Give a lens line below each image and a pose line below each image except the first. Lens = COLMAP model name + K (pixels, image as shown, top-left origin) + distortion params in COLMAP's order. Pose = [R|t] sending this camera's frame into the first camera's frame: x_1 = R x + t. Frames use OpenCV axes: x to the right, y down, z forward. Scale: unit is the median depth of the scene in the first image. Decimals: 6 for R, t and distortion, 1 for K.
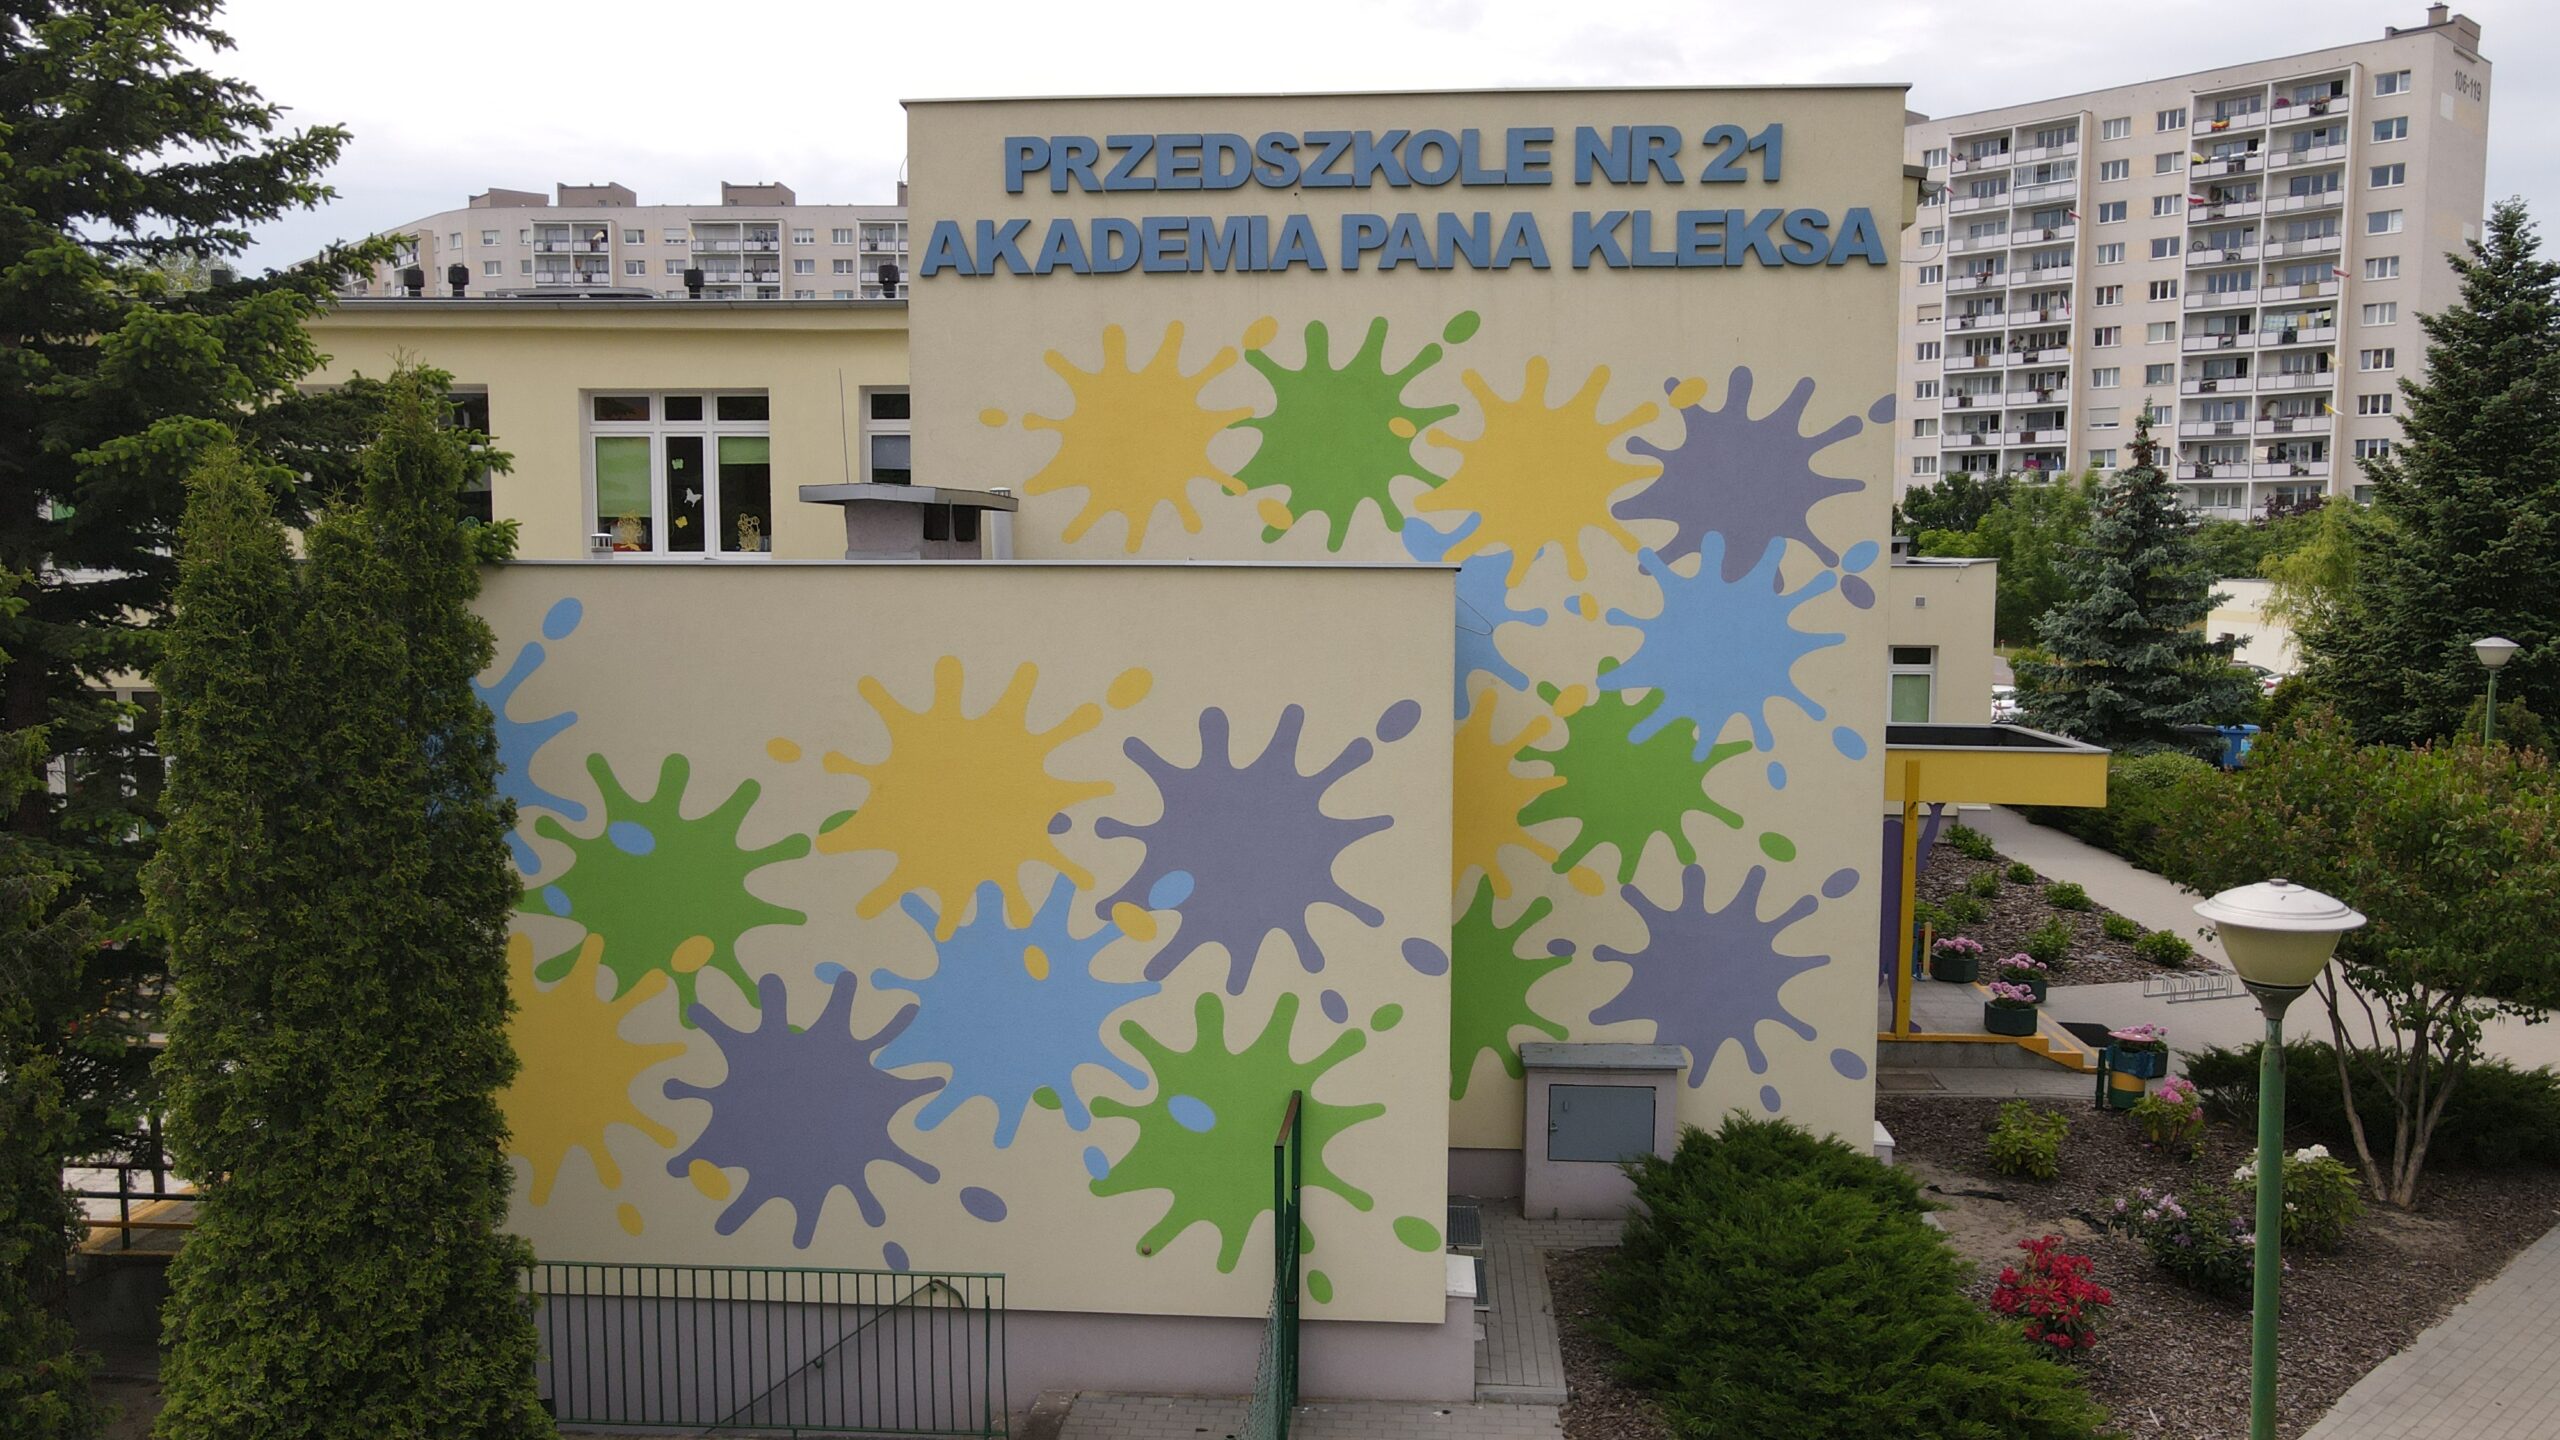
lens RADIAL K [[1879.0, 0, 1283.6], [0, 1879.0, 715.2], [0, 0, 1]] dist [0.006435, 0.022280]
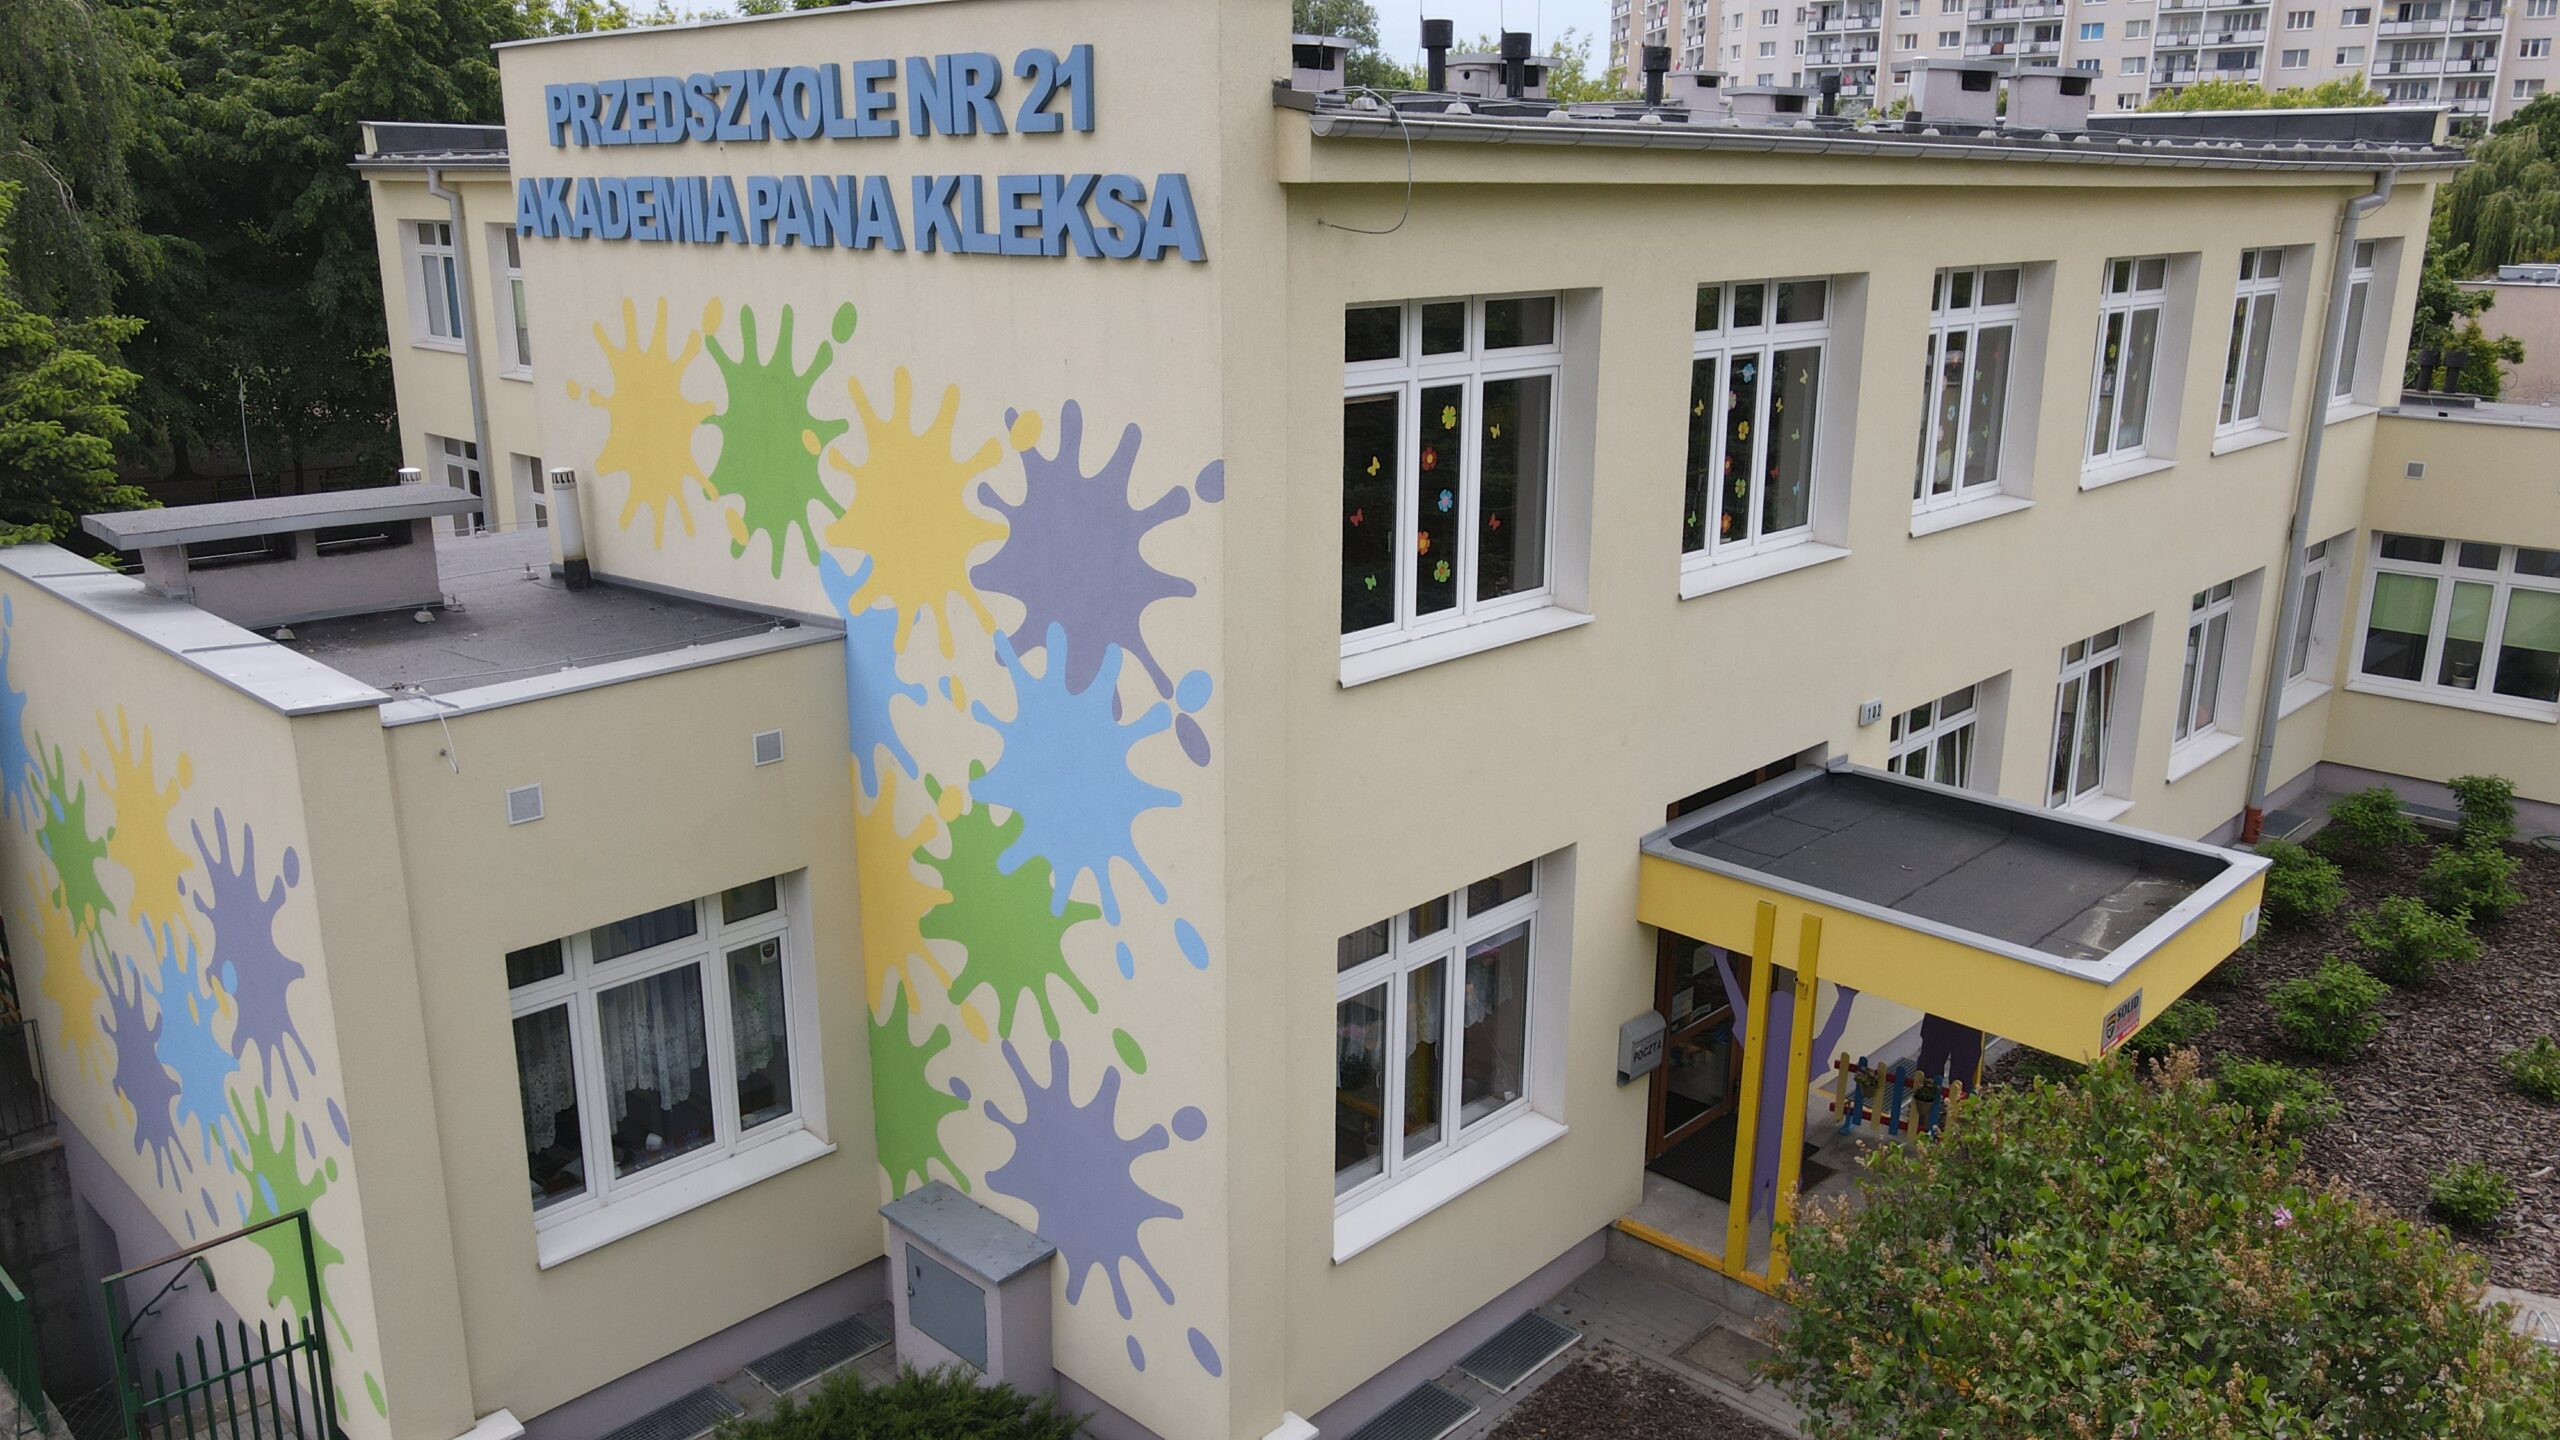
lens RADIAL K [[1879.0, 0, 1283.8], [0, 1879.0, 720.8], [0, 0, 1]] dist [0.006435, 0.022280]
pose [[0.768357, 0.172921, -0.616220, 0.751146], [-0.053674, 0.976828, 0.207187, -0.216050], [0.637767, -0.126119, 0.759833, 0.496055]]
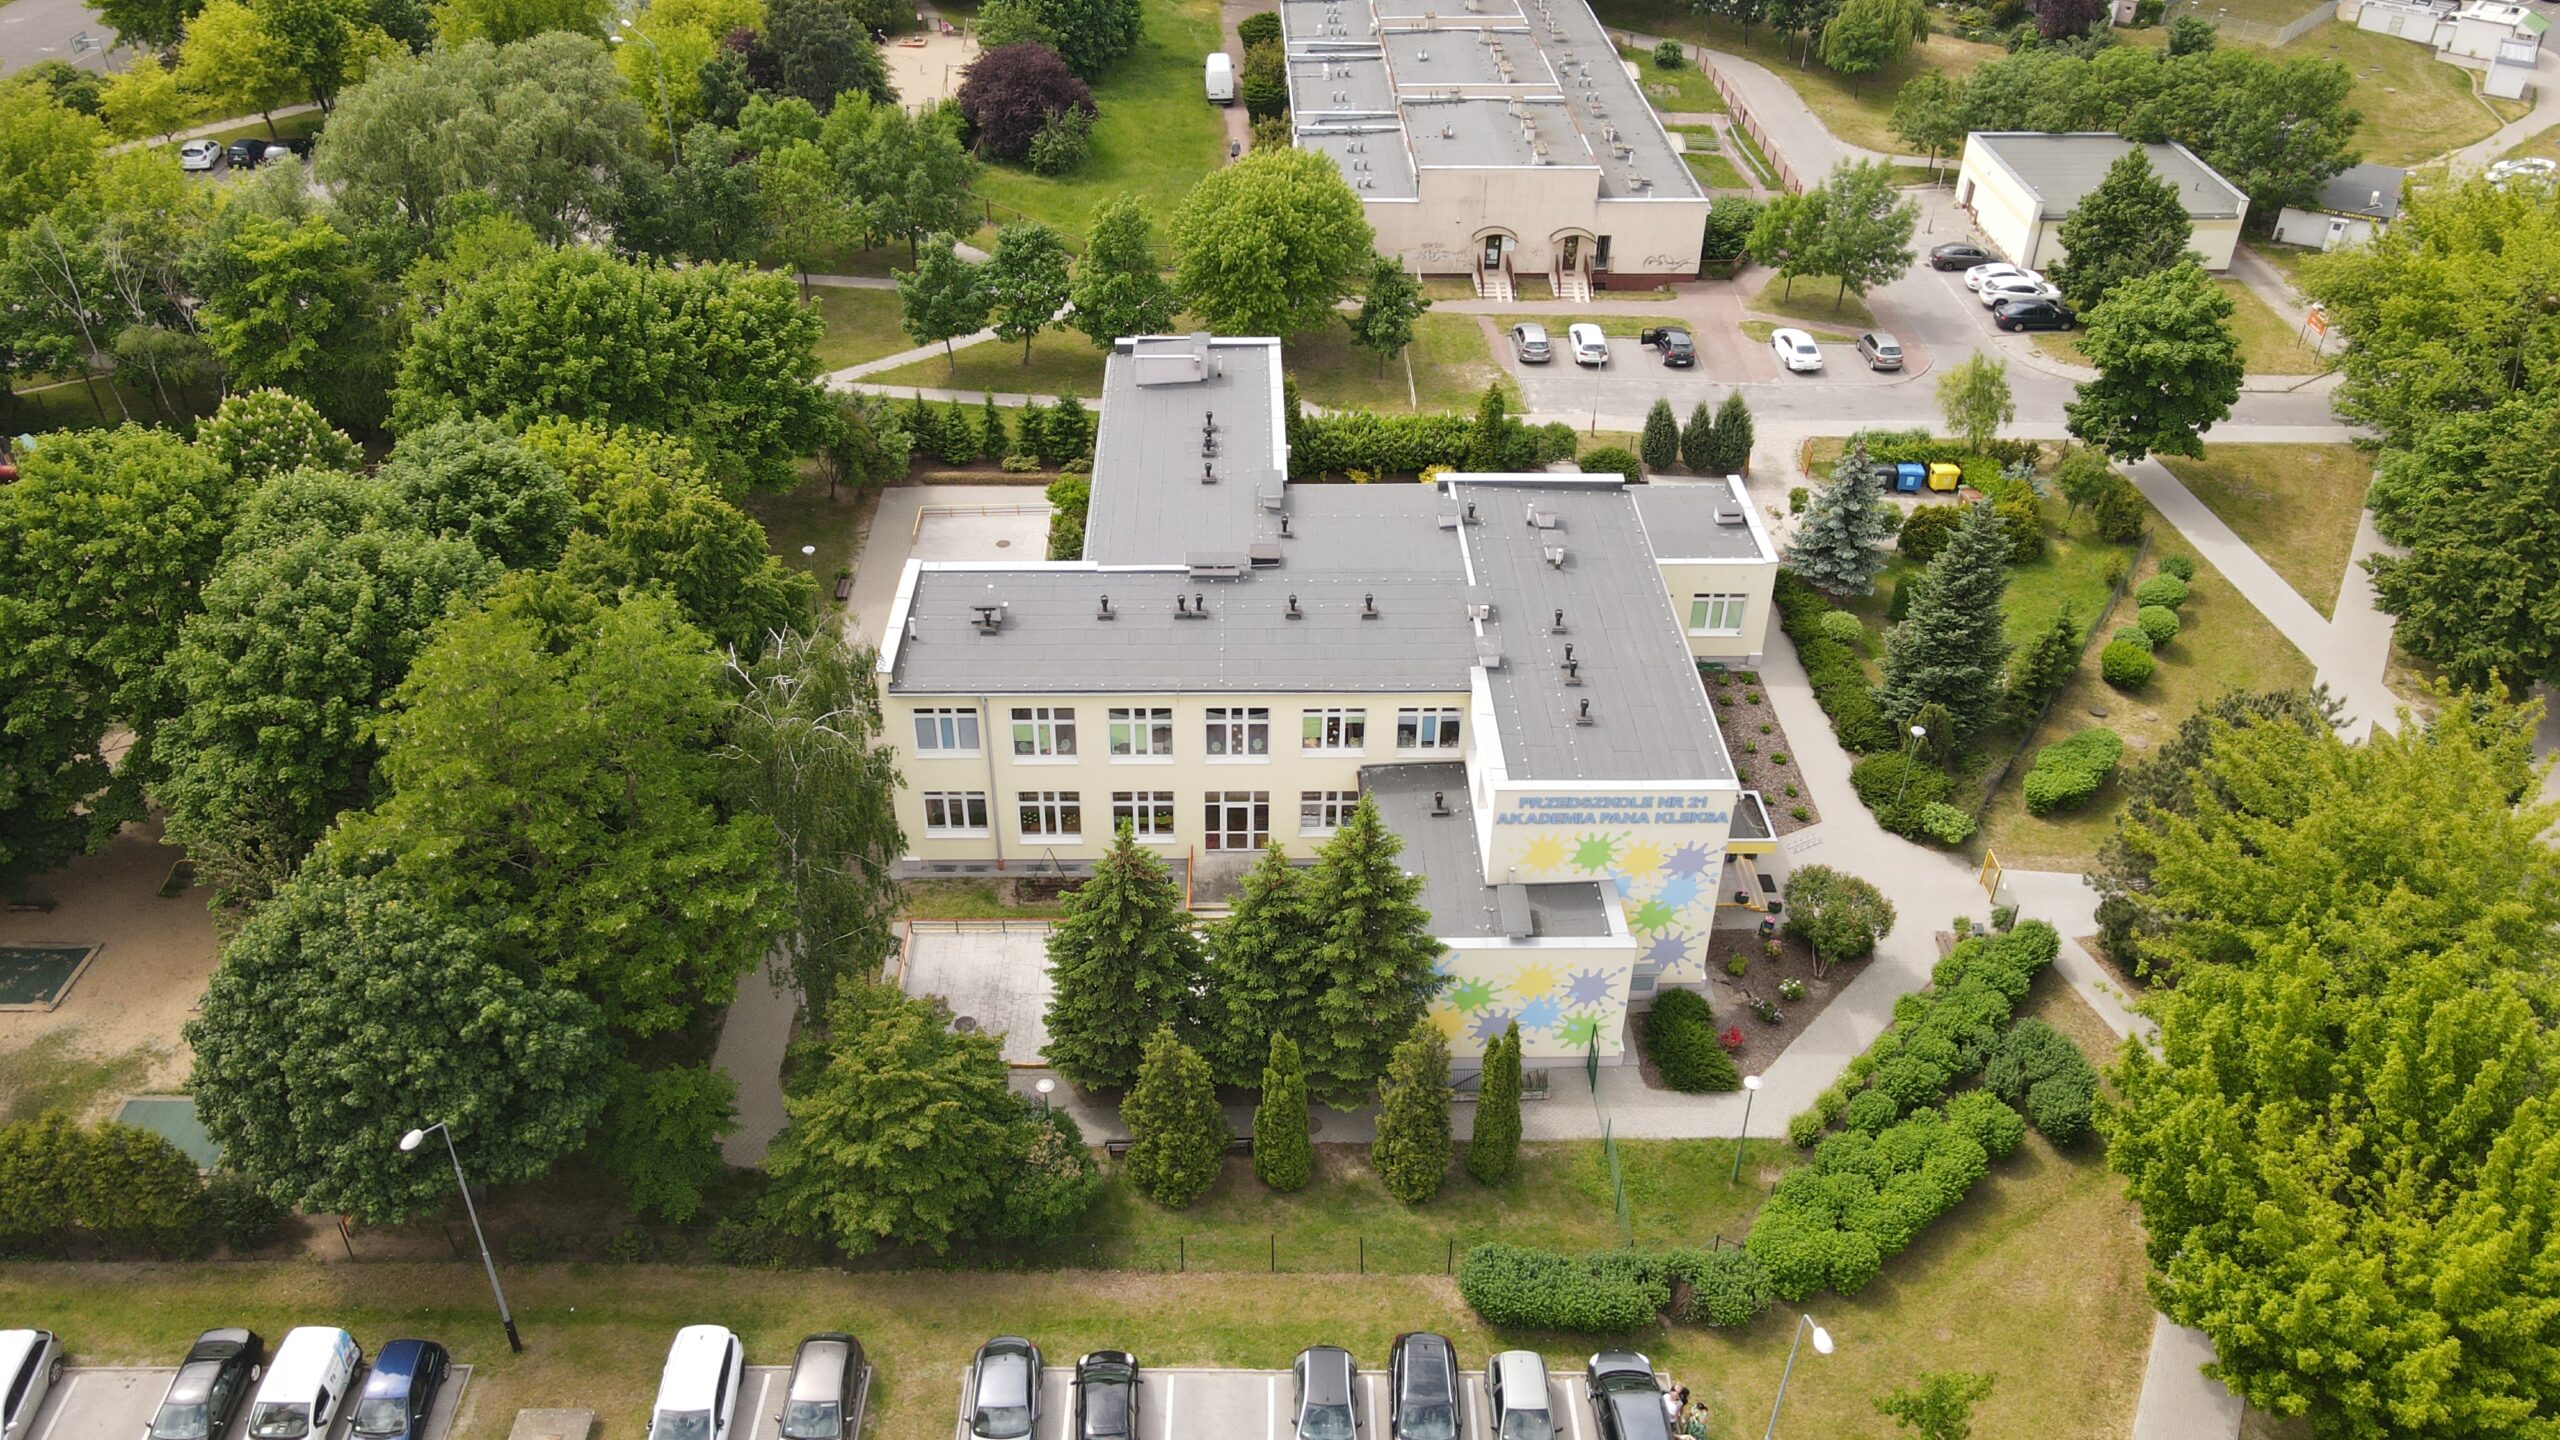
lens RADIAL K [[1879.0, 0, 1275.7], [0, 1879.0, 714.6], [0, 0, 1]] dist [0.006435, 0.022280]
pose [[0.995339, -0.048165, 0.083543, -1.008557], [-0.000322, 0.864669, 0.502341, -2.512227], [-0.096432, -0.500027, 0.860624, -2.358836]]
